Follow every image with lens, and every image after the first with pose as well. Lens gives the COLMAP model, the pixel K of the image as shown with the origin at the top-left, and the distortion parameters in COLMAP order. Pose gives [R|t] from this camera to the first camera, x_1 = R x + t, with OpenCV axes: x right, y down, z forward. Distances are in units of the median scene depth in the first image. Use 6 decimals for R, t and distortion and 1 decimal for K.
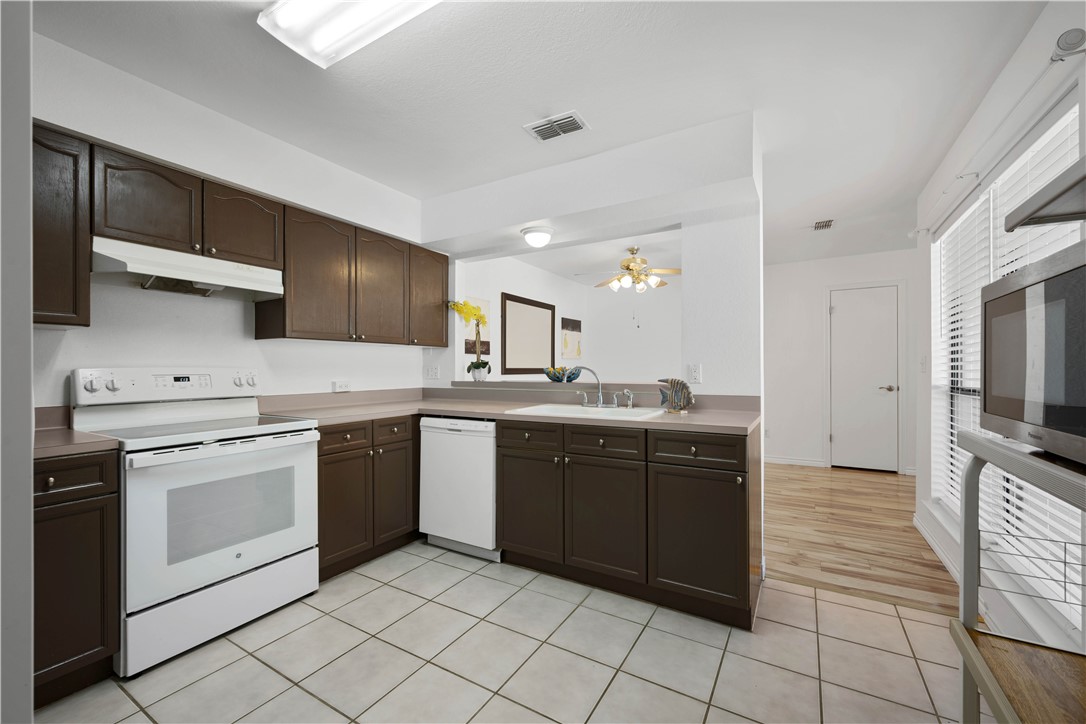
lens RADIAL K [[430.3, 0, 548.5], [0, 430.3, 365.2], [0, 0, 1]] dist [0.001428, 0.000121]
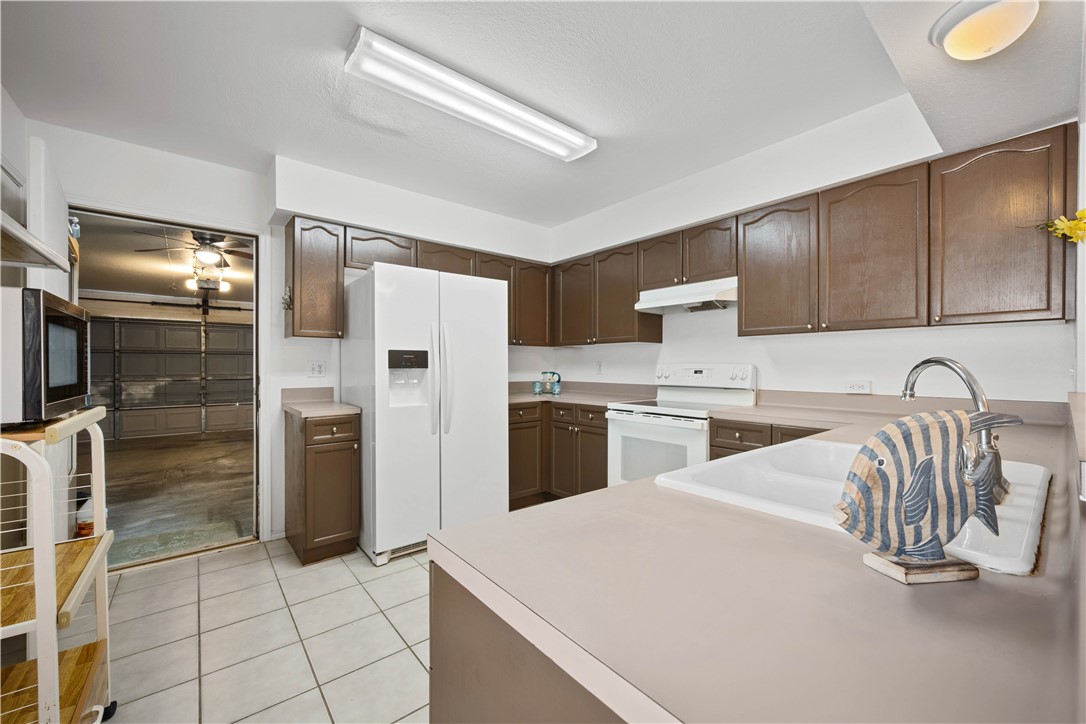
lens RADIAL K [[430.3, 0, 548.5], [0, 430.3, 365.2], [0, 0, 1]] dist [0.001428, 0.000121]
pose [[-0.339306, -0.000477, -0.940676, 0.645450], [0.005182, 0.999984, -0.002376, 0.010473], [0.940662, -0.005680, -0.339298, 1.022556]]
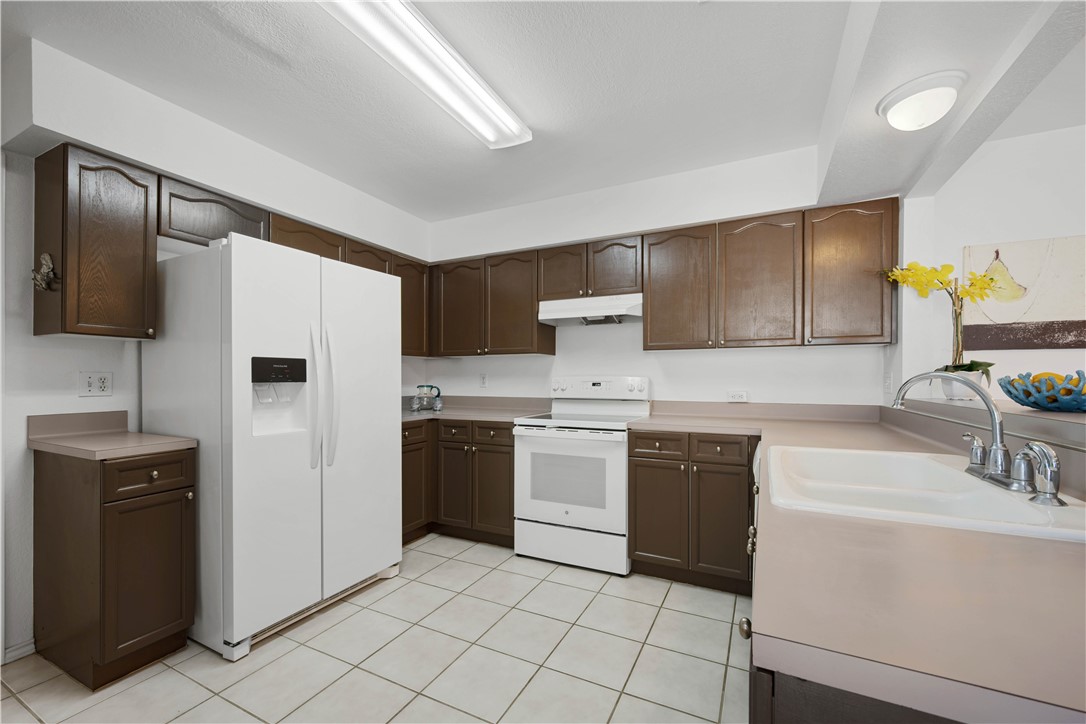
lens RADIAL K [[434.7, 0, 547.7], [0, 434.7, 376.4], [0, 0, 1]] dist [-0.000431, 0.000246]
pose [[0.072343, -0.003032, -0.997375, 0.584795], [0.006490, 0.999976, -0.002569, 0.007939], [0.997359, -0.006287, 0.072360, 0.737988]]
